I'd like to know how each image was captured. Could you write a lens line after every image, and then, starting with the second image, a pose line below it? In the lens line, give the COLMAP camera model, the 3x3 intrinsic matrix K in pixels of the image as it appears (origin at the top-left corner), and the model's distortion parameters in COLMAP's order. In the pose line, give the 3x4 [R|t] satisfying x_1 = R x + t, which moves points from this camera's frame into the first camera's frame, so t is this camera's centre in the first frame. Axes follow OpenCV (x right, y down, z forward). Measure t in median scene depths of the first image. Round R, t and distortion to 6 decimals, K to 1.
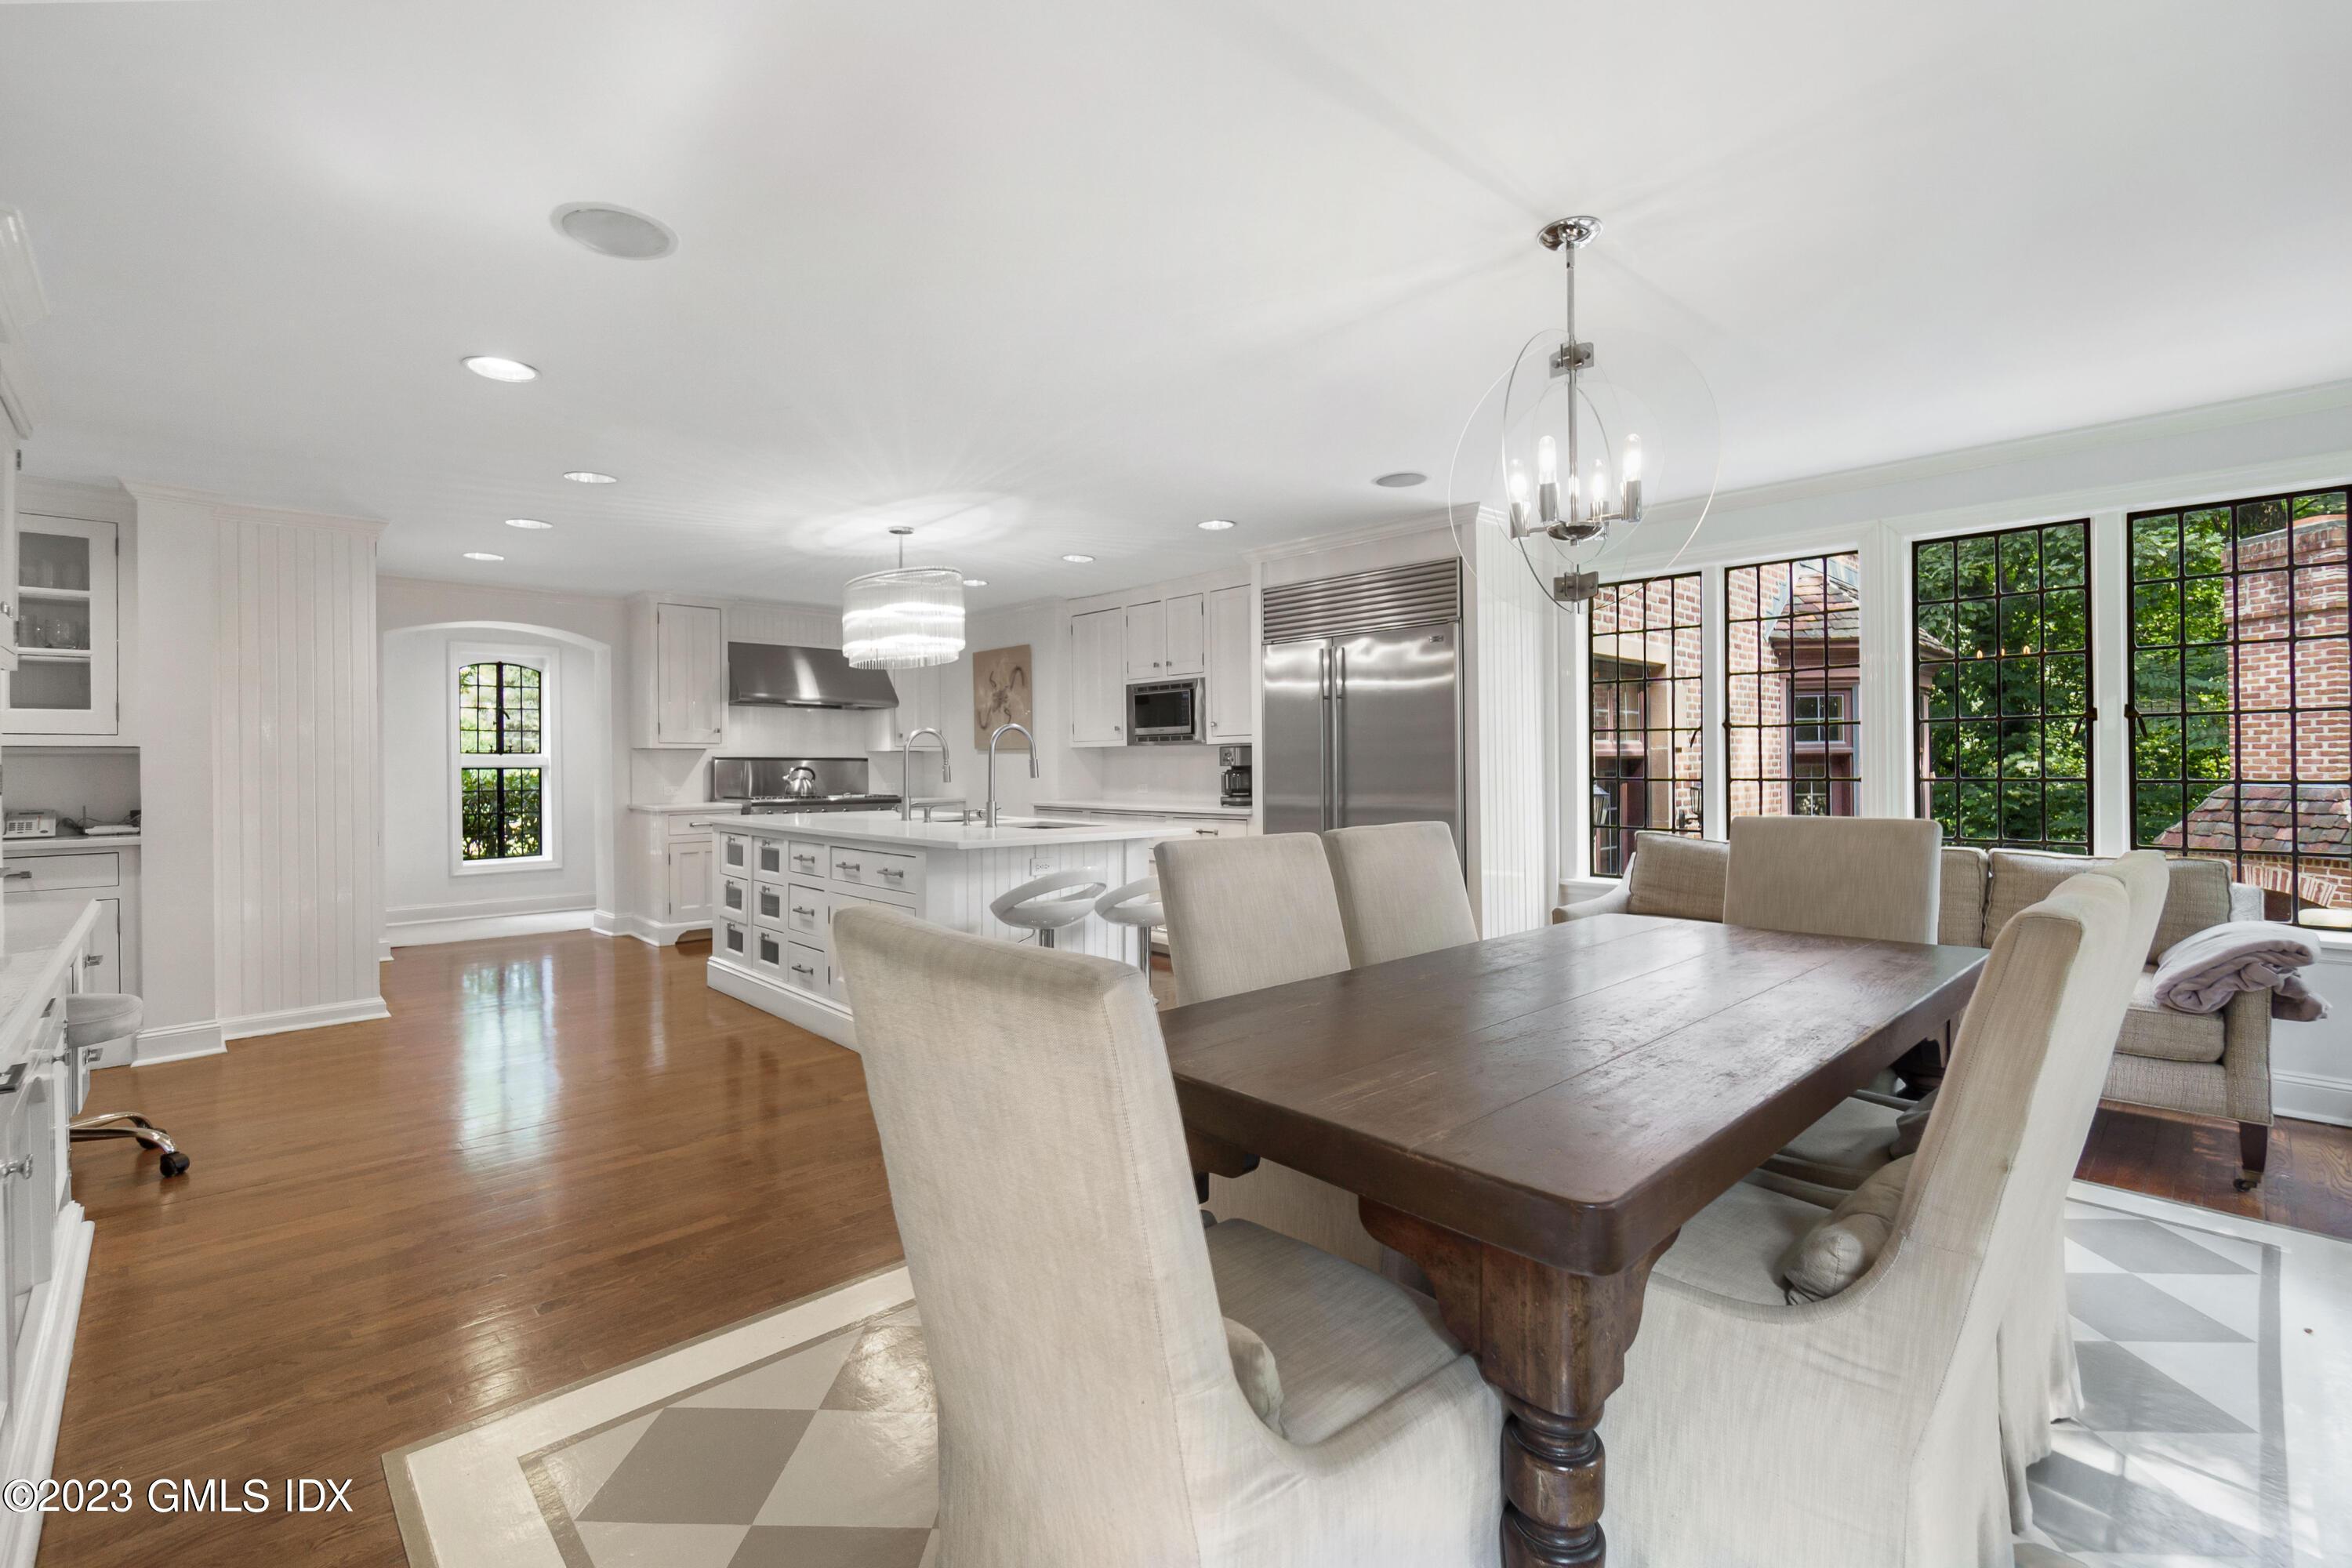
lens RADIAL K [[1015.6, 0, 1164.6], [0, 1015.6, 773.0], [0, 0, 1]] dist [0.004743, -0.000454]
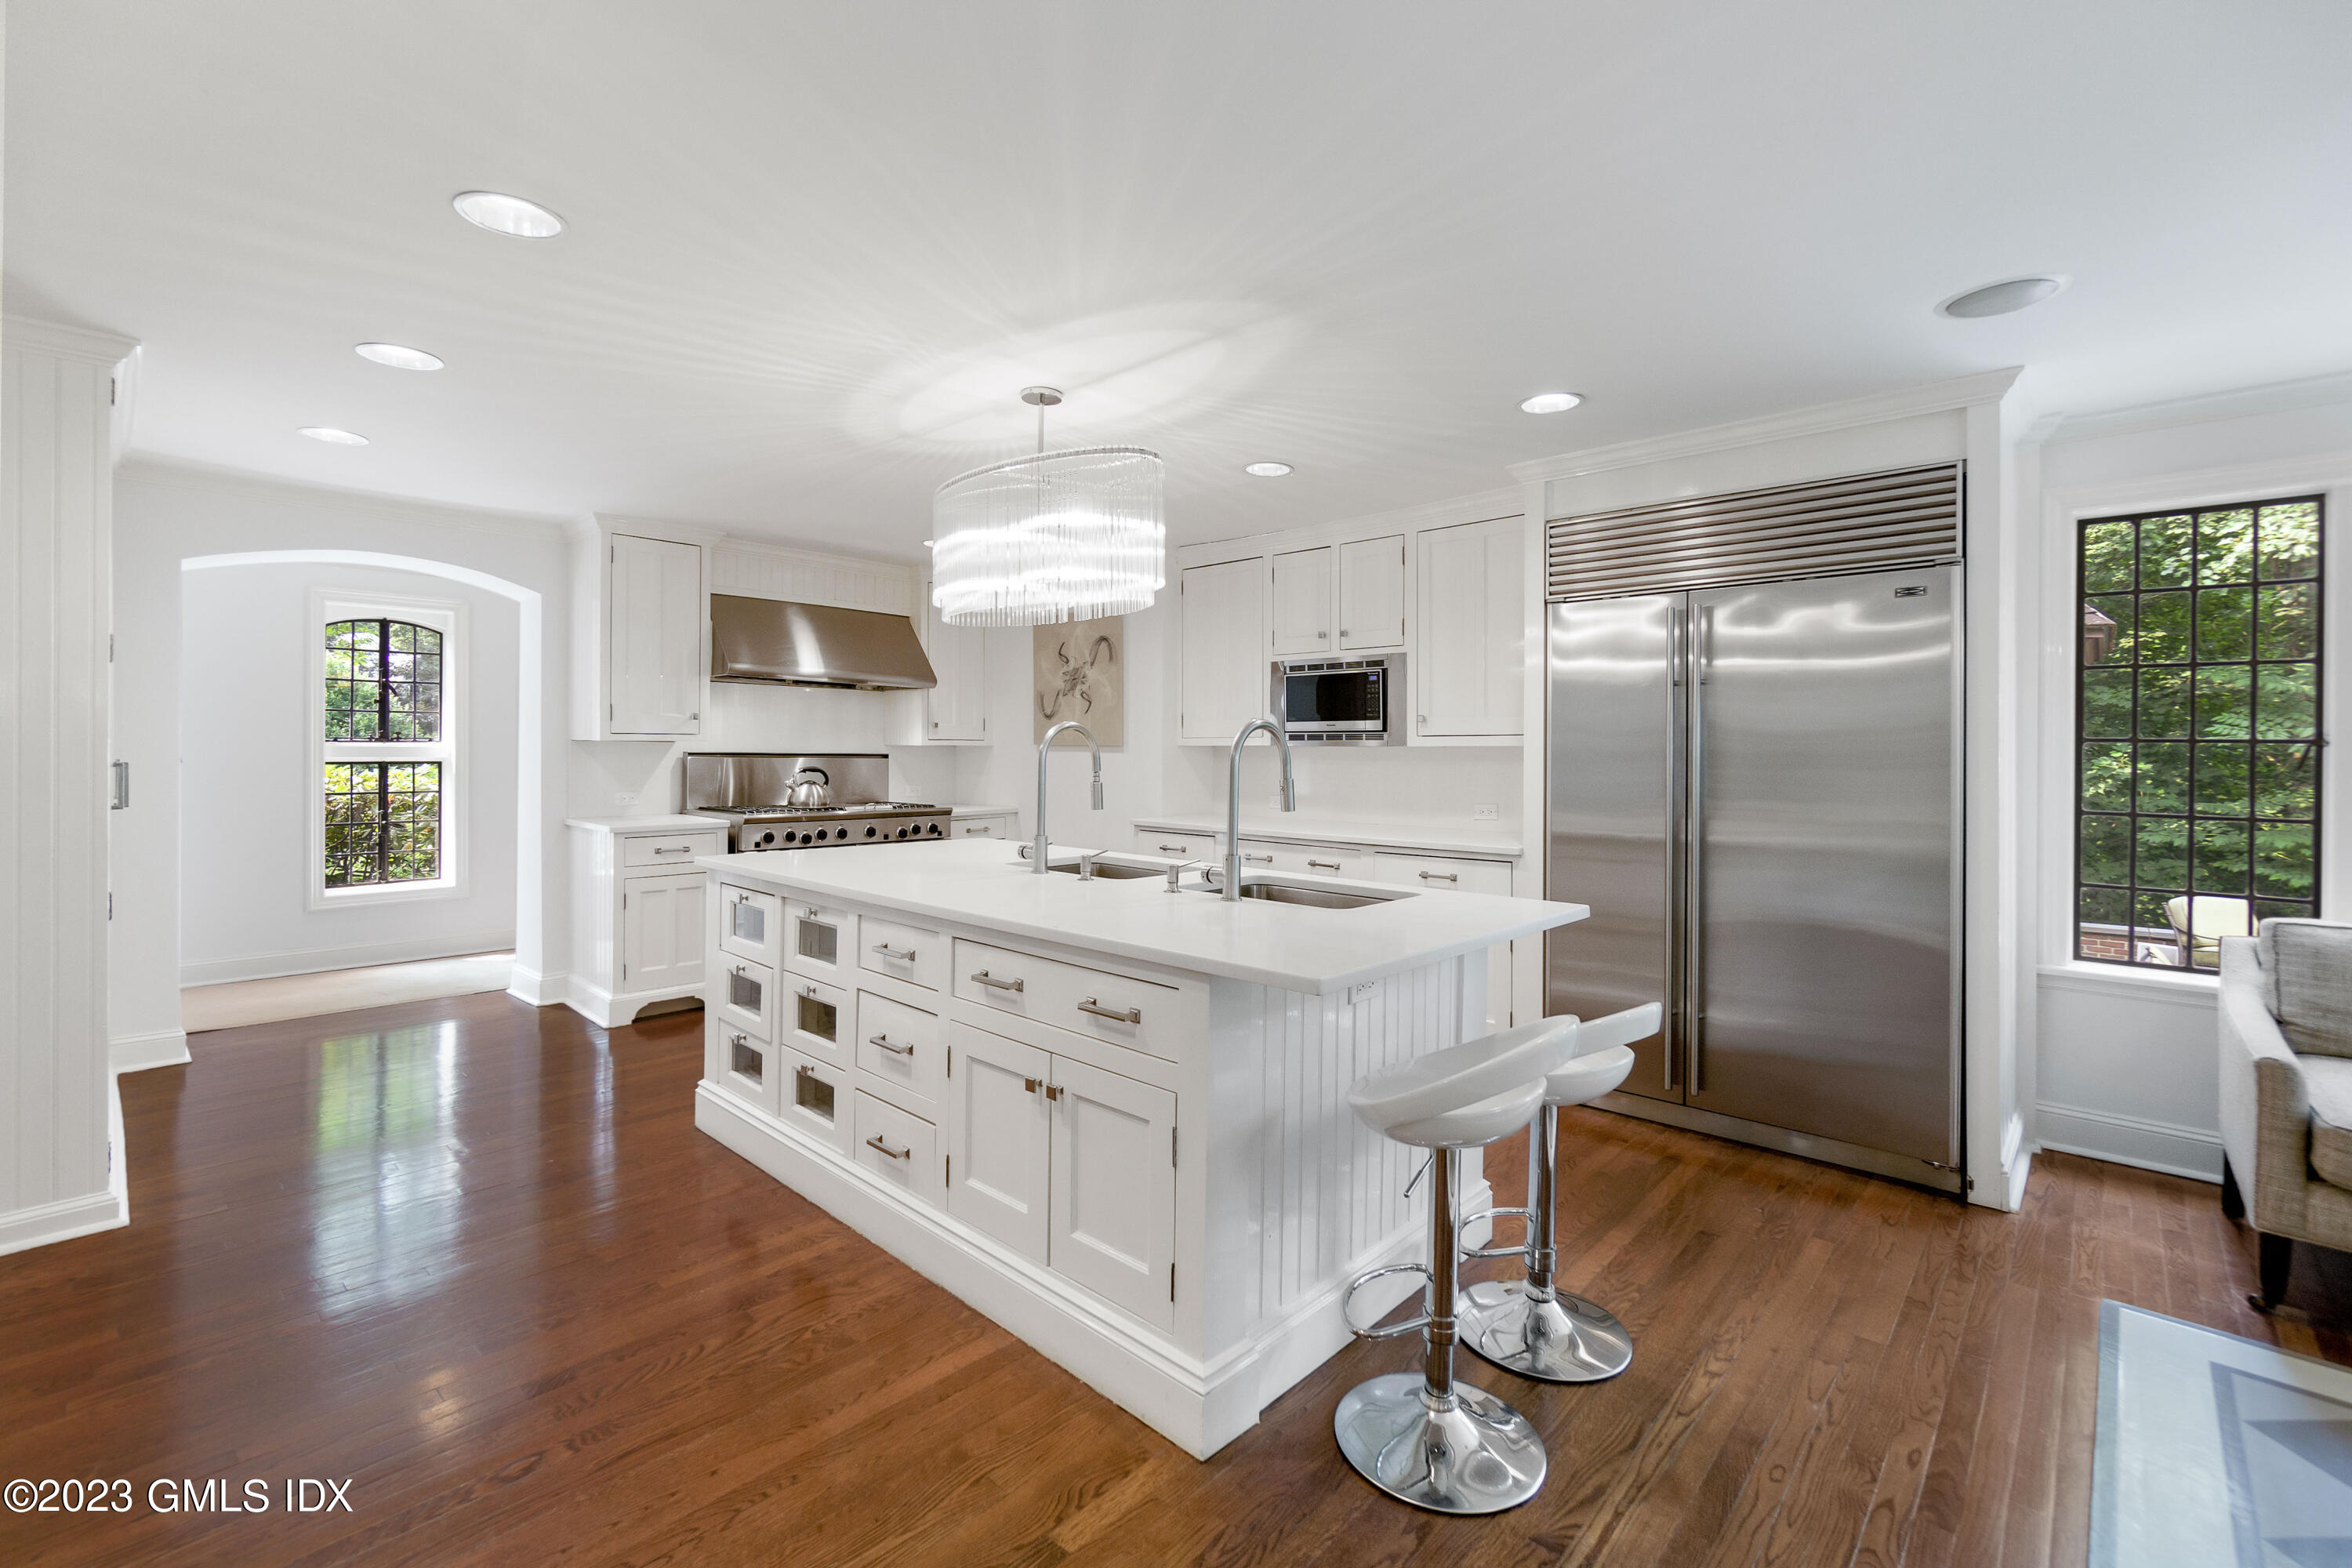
lens RADIAL K [[1015.6, 0, 1172.1], [0, 1015.6, 761.3], [0, 0, 1]] dist [0.004743, -0.000454]
pose [[0.997981, 0.012721, 0.062234, -0.167022], [-0.012894, 0.999914, 0.002383, -0.018139], [-0.062198, -0.003181, 0.998059, 0.299824]]
